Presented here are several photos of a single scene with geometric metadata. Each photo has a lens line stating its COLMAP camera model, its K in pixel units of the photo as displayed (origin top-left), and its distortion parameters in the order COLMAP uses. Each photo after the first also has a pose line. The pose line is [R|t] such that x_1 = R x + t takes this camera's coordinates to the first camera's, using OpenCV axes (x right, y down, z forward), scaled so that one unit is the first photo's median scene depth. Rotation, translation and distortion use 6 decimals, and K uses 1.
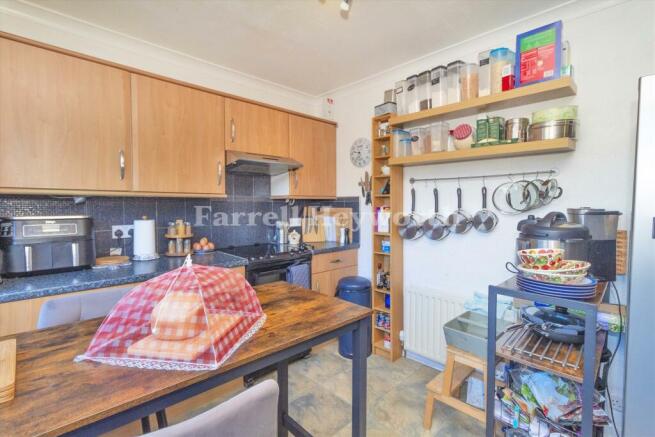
lens RADIAL K [[309.6, 0, 327.5], [0, 309.6, 218.5], [0, 0, 1]] dist [-0.000267, -0.000200]
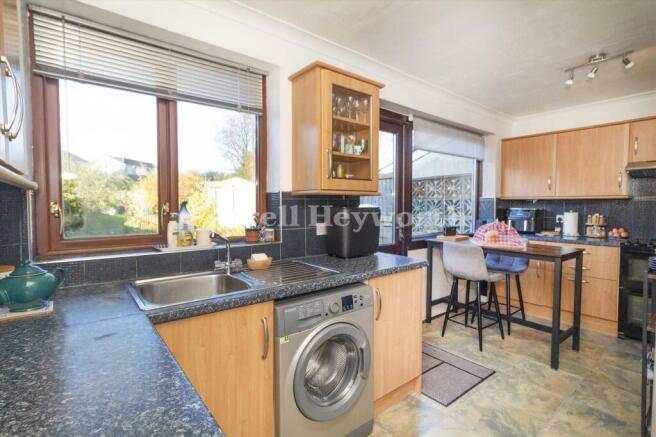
lens RADIAL K [[310.1, 0, 328.0], [0, 310.1, 218.5], [0, 0, 1]] dist [-0.000267, -0.000200]
pose [[-0.105018, 0.036018, -0.993818, 1.264553], [-0.050335, 0.997870, 0.041484, 0.034453], [0.993196, 0.054380, -0.102981, -0.157517]]
